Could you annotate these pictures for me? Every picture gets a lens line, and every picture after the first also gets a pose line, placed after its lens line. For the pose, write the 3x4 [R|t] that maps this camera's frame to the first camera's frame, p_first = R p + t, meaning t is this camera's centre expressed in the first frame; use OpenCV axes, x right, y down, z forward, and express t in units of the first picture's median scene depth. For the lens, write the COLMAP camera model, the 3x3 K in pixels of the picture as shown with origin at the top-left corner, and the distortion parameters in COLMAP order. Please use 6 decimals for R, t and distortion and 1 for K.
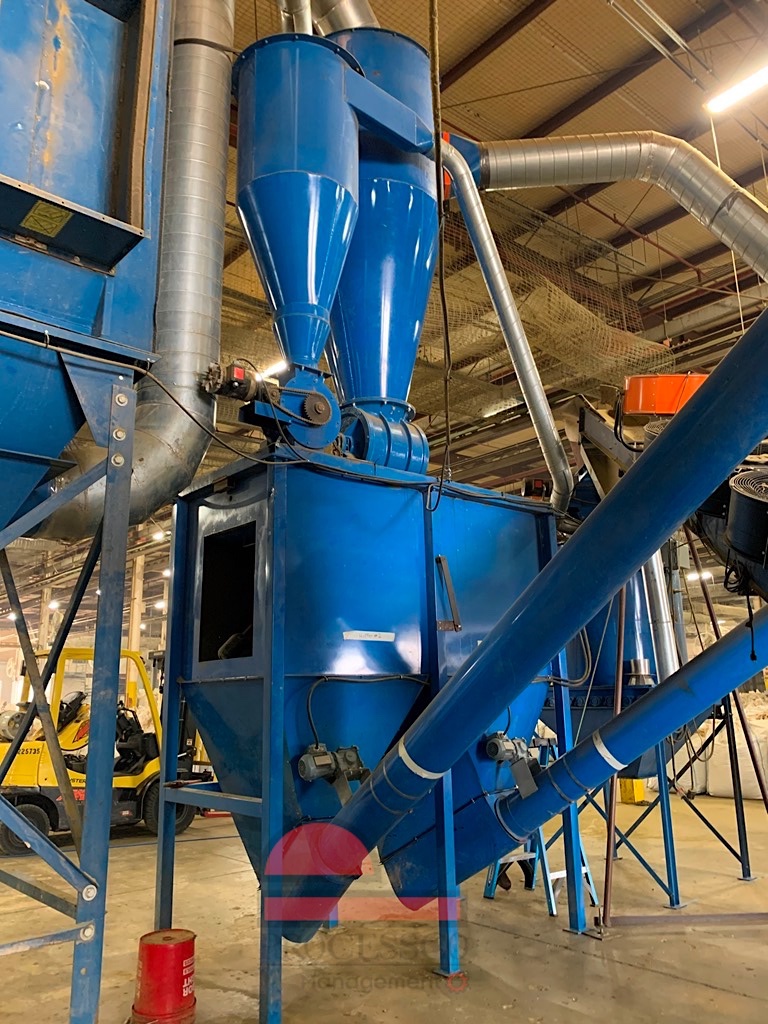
lens RADIAL K [[787.1, 0, 377.6], [0, 787.1, 511.5], [0, 0, 1]] dist [0.004904, -0.002098]
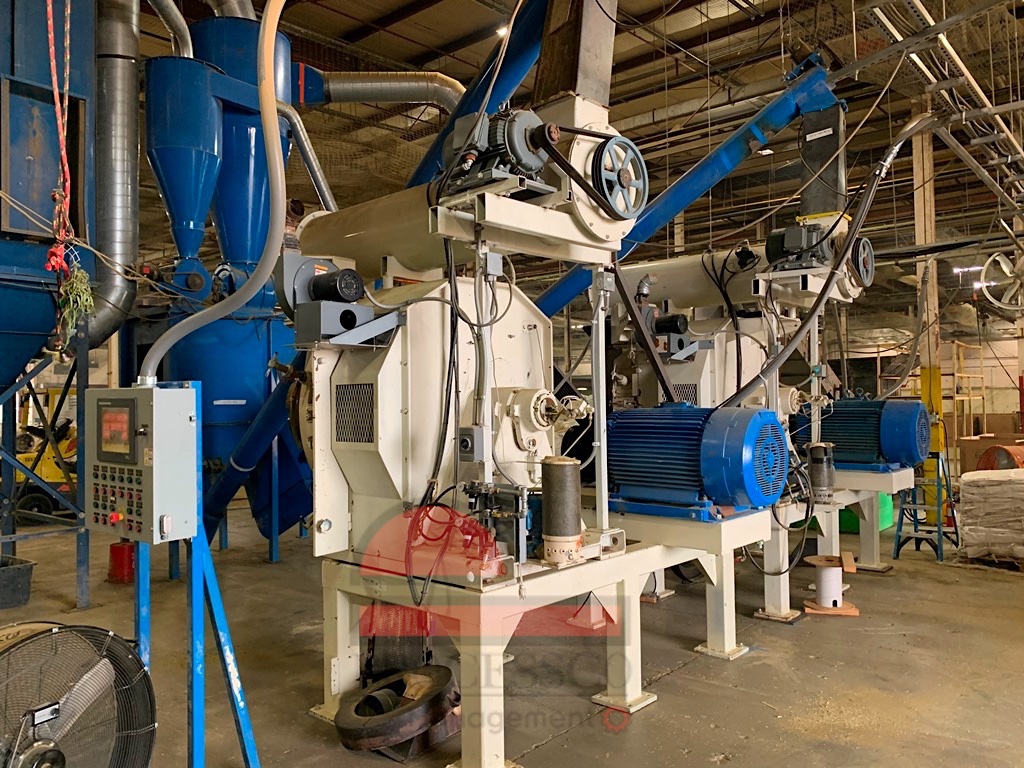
lens RADIAL K [[787.1, 0, 508.8], [0, 787.1, 387.0], [0, 0, 1]] dist [0.004904, -0.002098]
pose [[0.986916, 0.004416, 0.161174, 0.298424], [-0.038493, 0.977173, 0.208931, -0.258958], [-0.156572, -0.212401, 0.964557, -0.809959]]
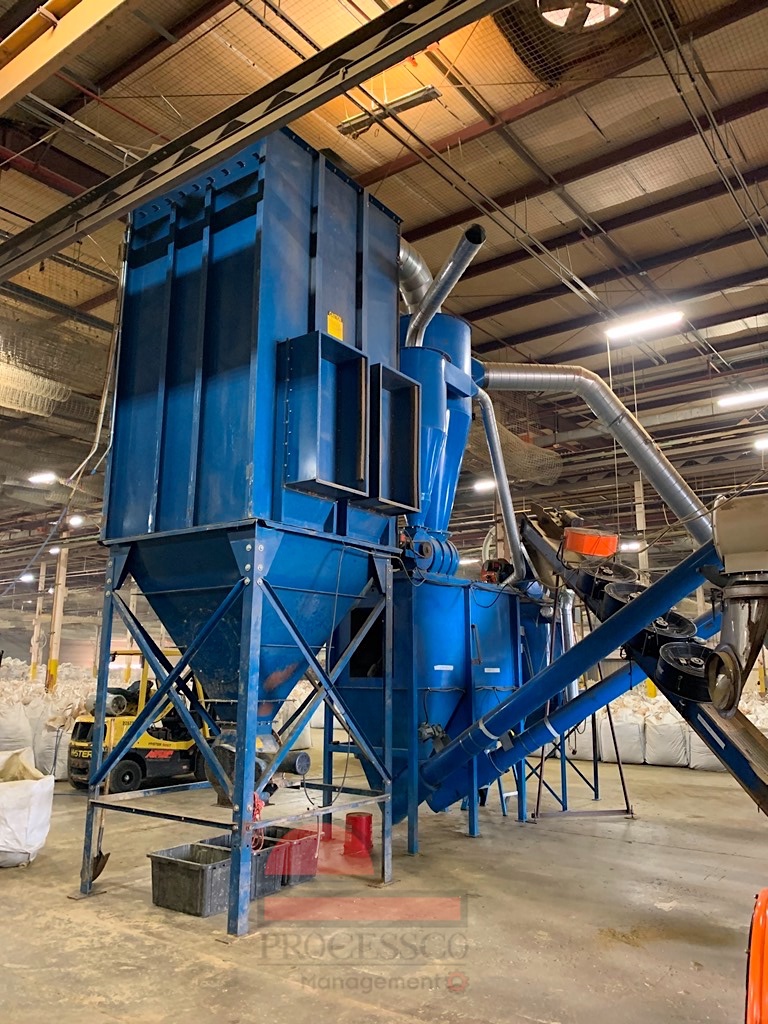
lens RADIAL K [[778.6, 0, 384.0], [0, 778.6, 512.0], [0, 0, 1]] dist [0.086636, -0.145131]
pose [[0.973855, 0.067561, 0.216892, -0.516525], [-0.075046, 0.996829, 0.026448, -0.227099], [-0.214417, -0.042033, 0.975837, -0.723604]]
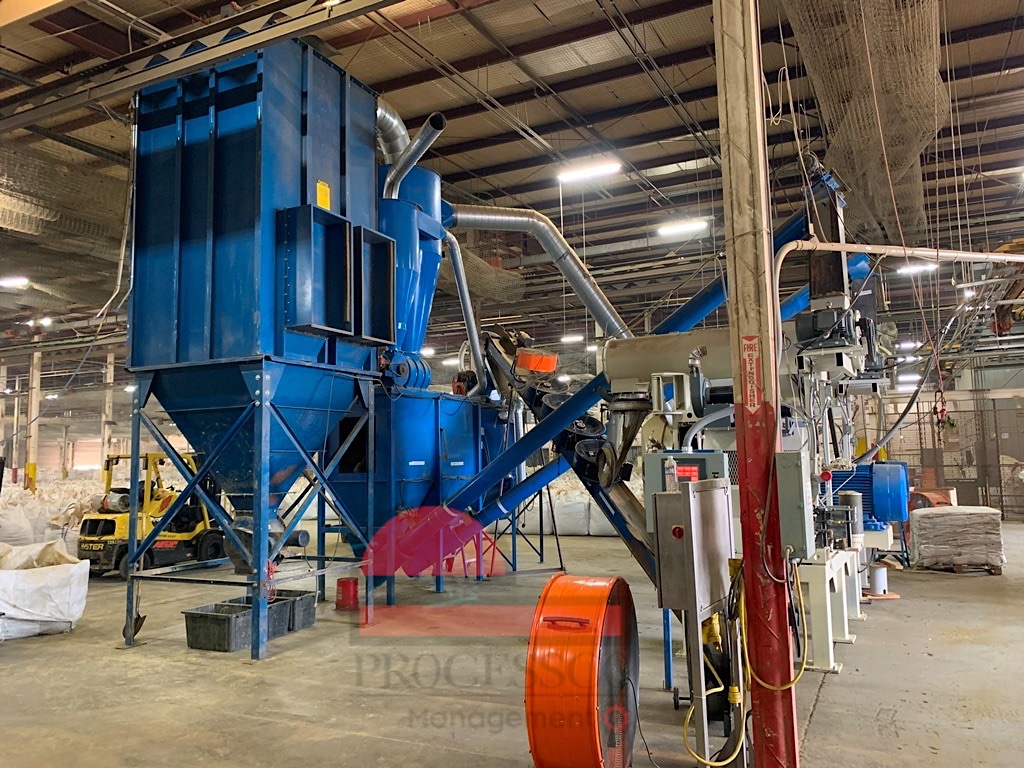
lens RADIAL K [[778.6, 0, 516.2], [0, 778.6, 383.7], [0, 0, 1]] dist [0.086636, -0.145131]
pose [[0.916386, 0.038463, 0.398444, -0.599612], [-0.089546, 0.989846, 0.110394, -0.323064], [-0.390152, -0.136843, 0.910525, -1.097878]]
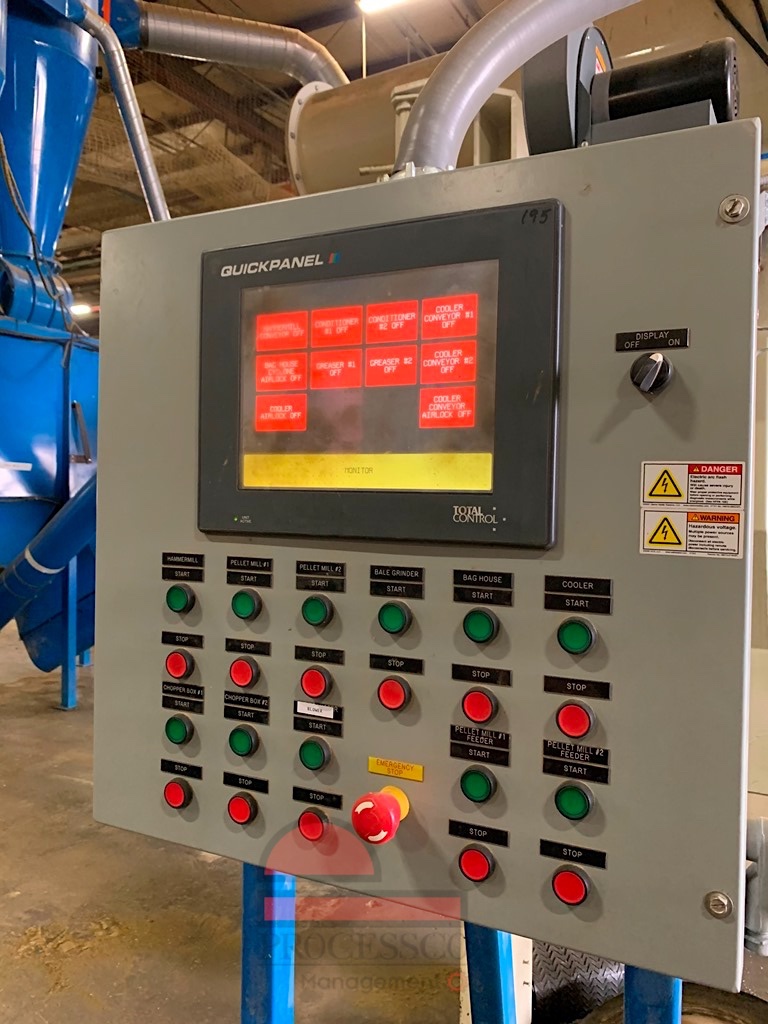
lens RADIAL K [[787.1, 0, 377.6], [0, 787.1, 511.5], [0, 0, 1]] dist [0.004904, -0.002098]
pose [[0.923718, 0.024922, 0.382262, 0.045546], [-0.116310, 0.969020, 0.217881, -0.091536], [-0.364989, -0.245722, 0.898000, -0.288139]]
